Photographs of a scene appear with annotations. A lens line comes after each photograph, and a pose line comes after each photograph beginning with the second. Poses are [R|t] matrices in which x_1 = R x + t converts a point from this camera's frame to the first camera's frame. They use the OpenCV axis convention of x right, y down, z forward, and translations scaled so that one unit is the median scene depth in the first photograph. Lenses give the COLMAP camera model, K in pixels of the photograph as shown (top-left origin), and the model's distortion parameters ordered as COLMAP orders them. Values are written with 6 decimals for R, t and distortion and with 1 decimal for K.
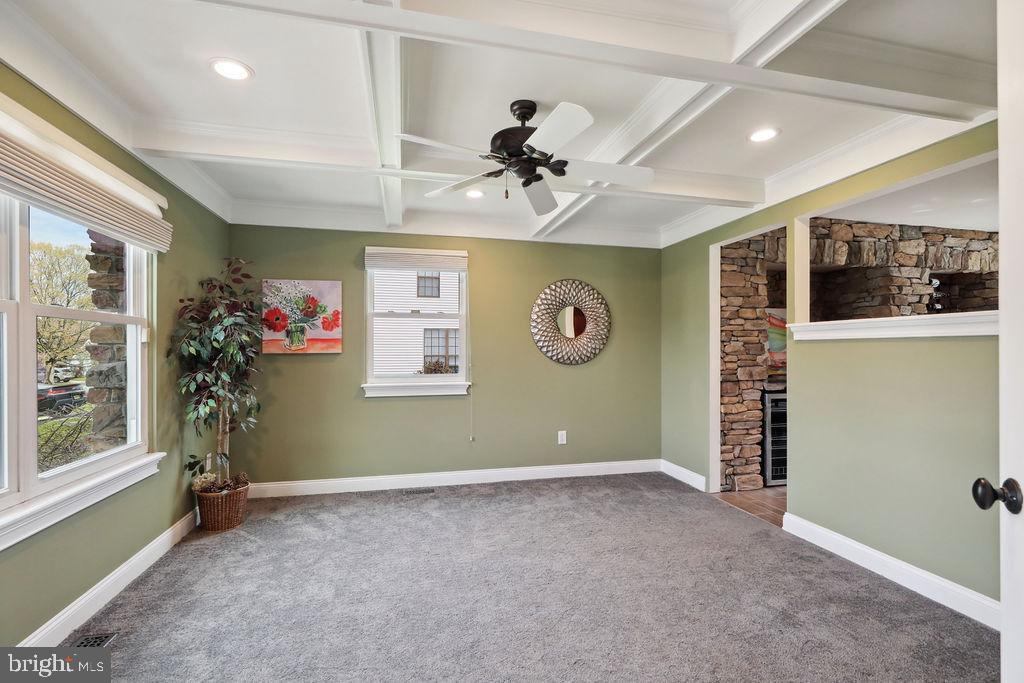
lens RADIAL K [[469.0, 0, 514.2], [0, 469.0, 343.6], [0, 0, 1]] dist [0.000537, 0.001563]
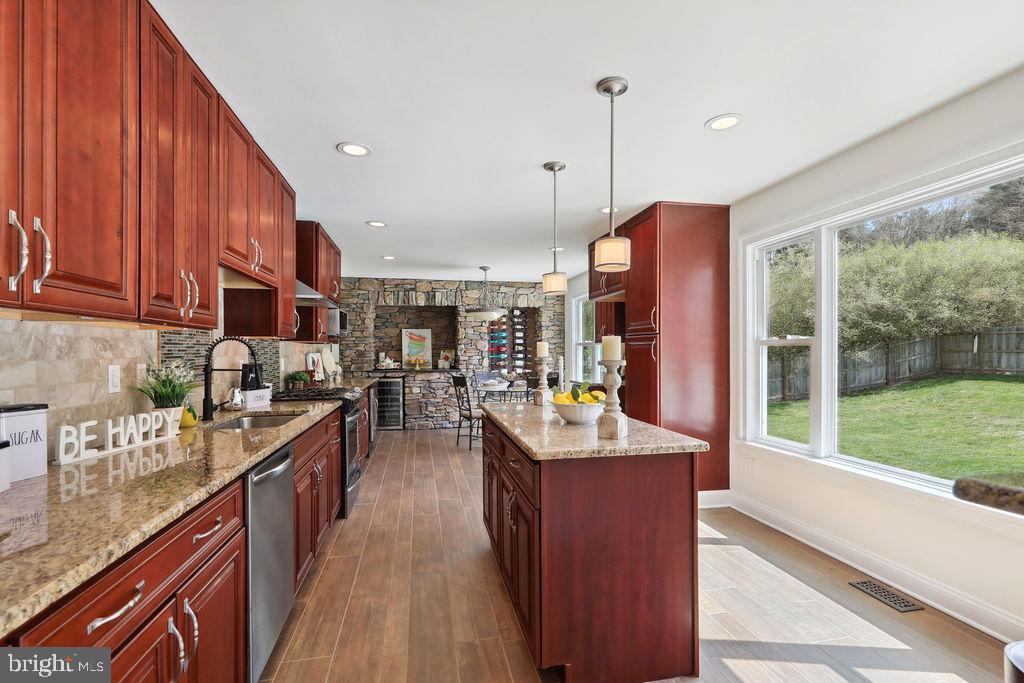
lens RADIAL K [[469.0, 0, 516.4], [0, 469.0, 354.9], [0, 0, 1]] dist [0.000537, 0.001563]
pose [[0.999462, -0.007148, -0.032014, 1.104786], [0.007546, 0.999896, 0.012314, -0.002238], [0.031922, -0.012549, 0.999412, -0.742427]]
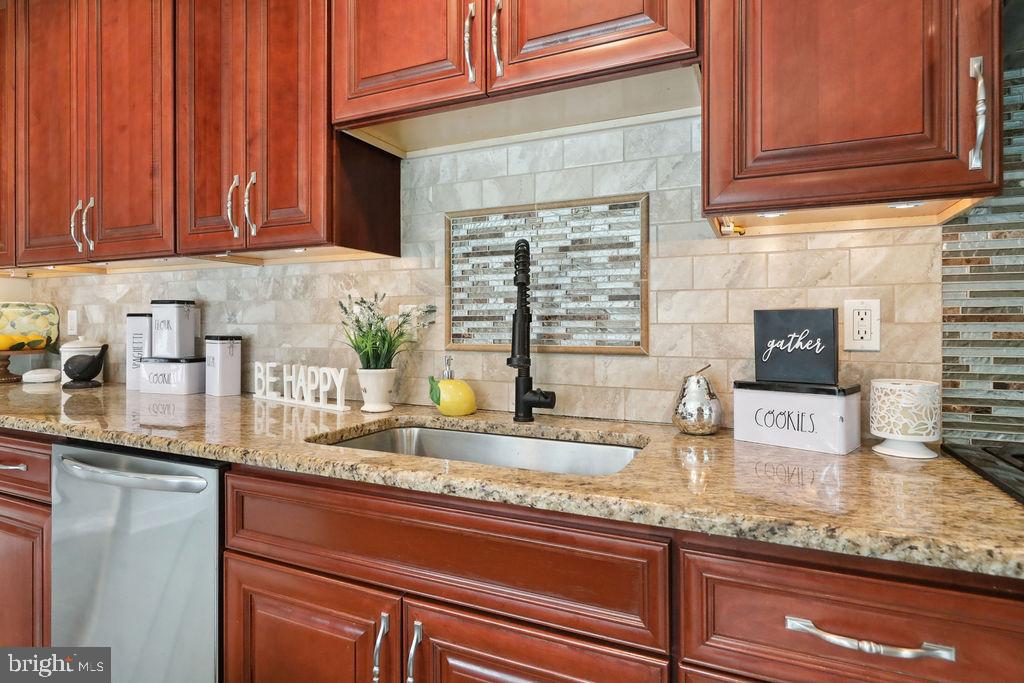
lens RADIAL K [[539.8, 0, 519.0], [0, 539.8, 326.1], [0, 0, 1]] dist [-0.001353, 0.000466]
pose [[-0.611735, -0.010119, -0.790998, 0.966480], [-0.002934, 0.999940, -0.010522, 0.028529], [0.791057, -0.004116, -0.611729, 0.018340]]
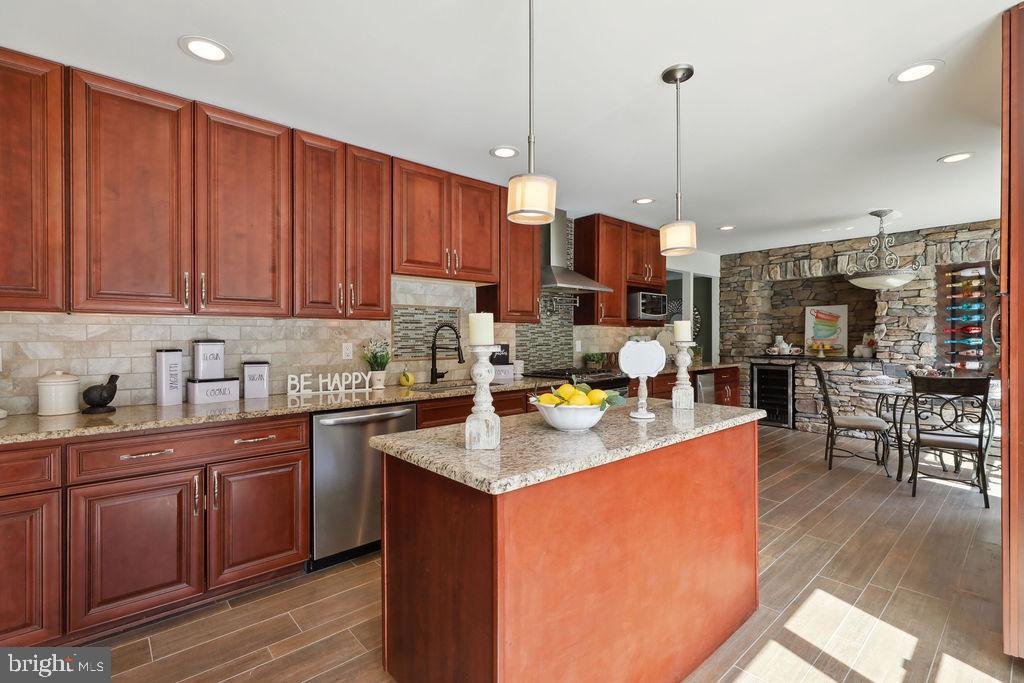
lens RADIAL K [[469.0, 0, 516.3], [0, 469.0, 338.3], [0, 0, 1]] dist [0.000537, 0.001563]
pose [[0.476917, -0.002815, -0.878944, 1.485378], [0.010195, 0.999945, 0.002329, 0.003026], [0.878889, -0.010072, 0.476920, -0.439053]]
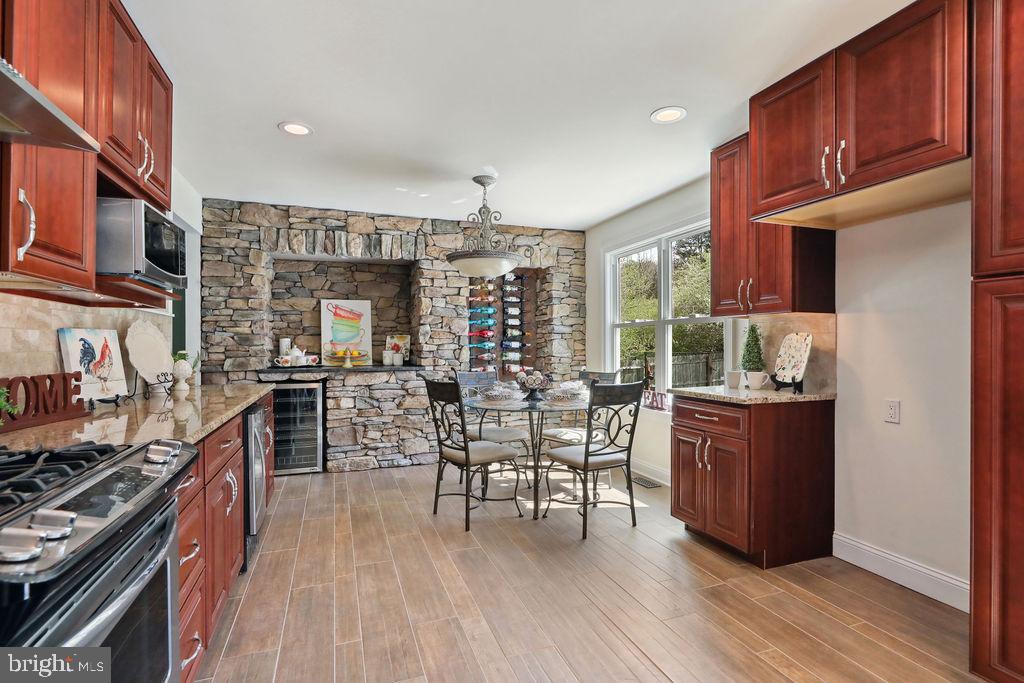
lens RADIAL K [[488.8, 0, 511.8], [0, 488.8, 346.0], [0, 0, 1]] dist [0.008799, -0.001093]
pose [[0.993848, -0.005724, 0.110600, 0.910234], [0.004948, 0.999961, 0.007289, 0.019126], [-0.110638, -0.006697, 0.993838, -0.090571]]
